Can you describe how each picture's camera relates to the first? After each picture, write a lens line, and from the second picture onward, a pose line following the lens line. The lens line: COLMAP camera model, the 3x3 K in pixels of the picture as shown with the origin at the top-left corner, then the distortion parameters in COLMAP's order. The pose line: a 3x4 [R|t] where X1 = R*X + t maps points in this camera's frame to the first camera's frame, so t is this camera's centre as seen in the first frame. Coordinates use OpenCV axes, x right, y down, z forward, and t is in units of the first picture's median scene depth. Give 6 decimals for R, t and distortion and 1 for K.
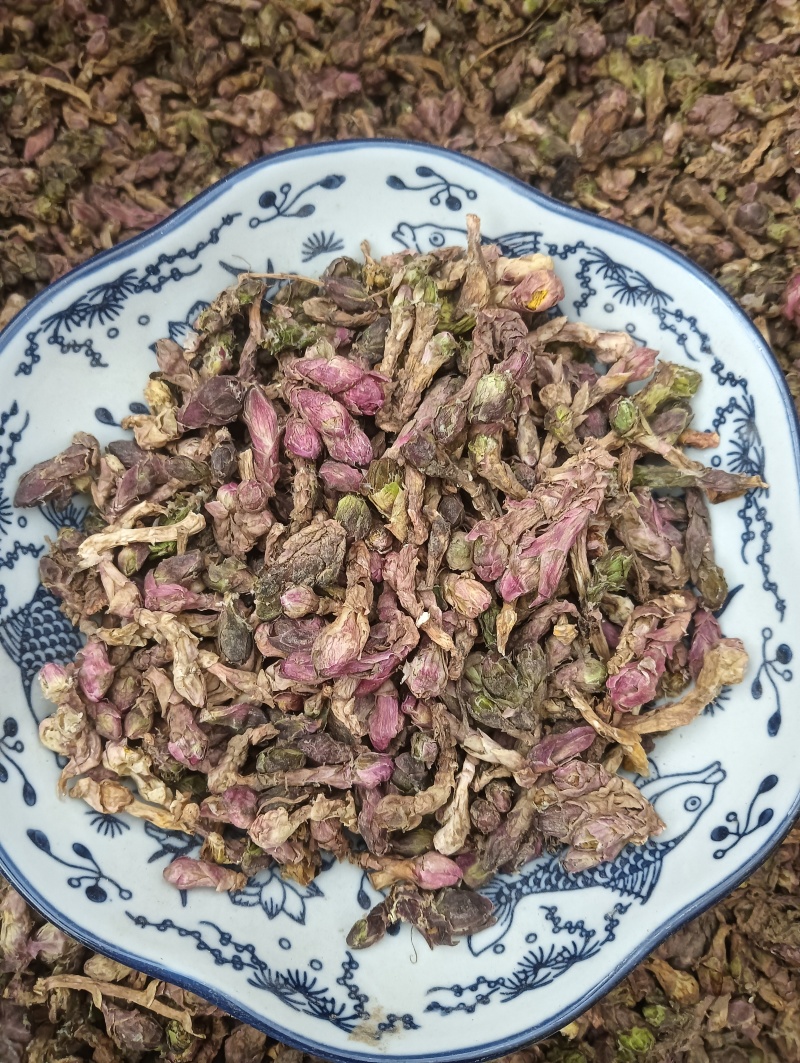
lens RADIAL K [[870.3, 0, 396.6], [0, 870.3, 526.6], [0, 0, 1]] dist [0.120426, -0.331672]
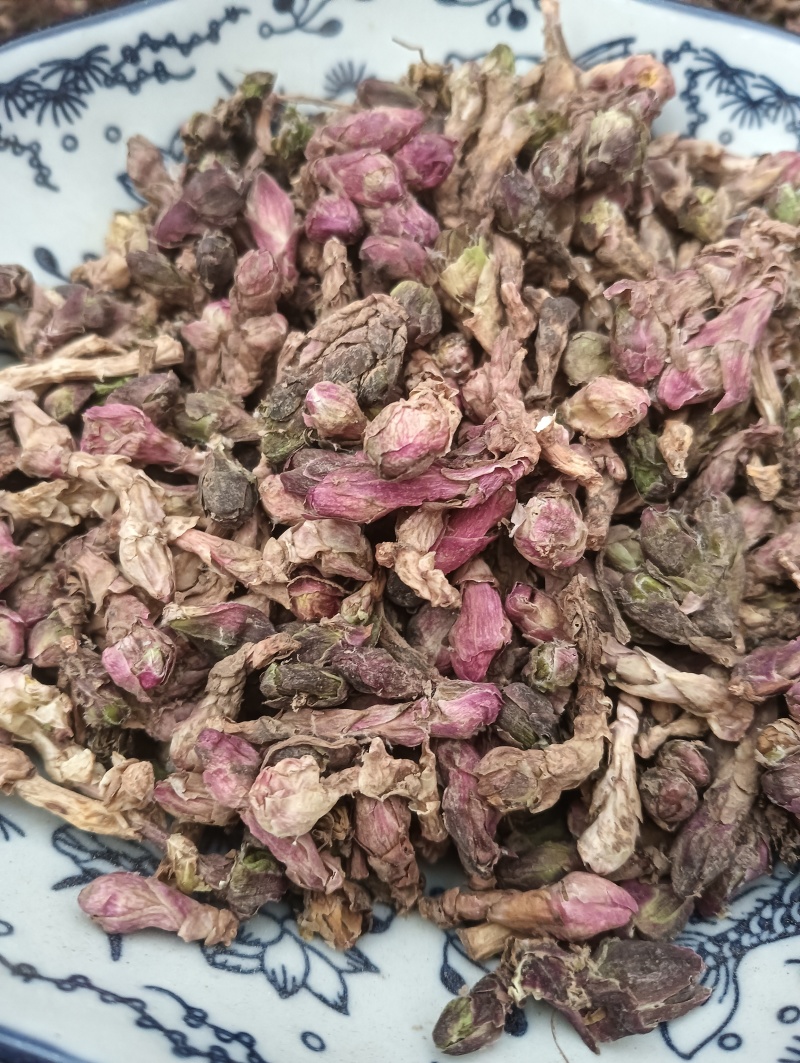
lens RADIAL K [[881.4, 0, 394.1], [0, 881.4, 530.8], [0, 0, 1]] dist [0.062256, -0.229134]
pose [[0.999400, -0.020964, 0.027566, -0.084924], [0.028116, 0.955882, -0.292403, 0.328375], [-0.020220, 0.293003, 0.955898, 0.417388]]
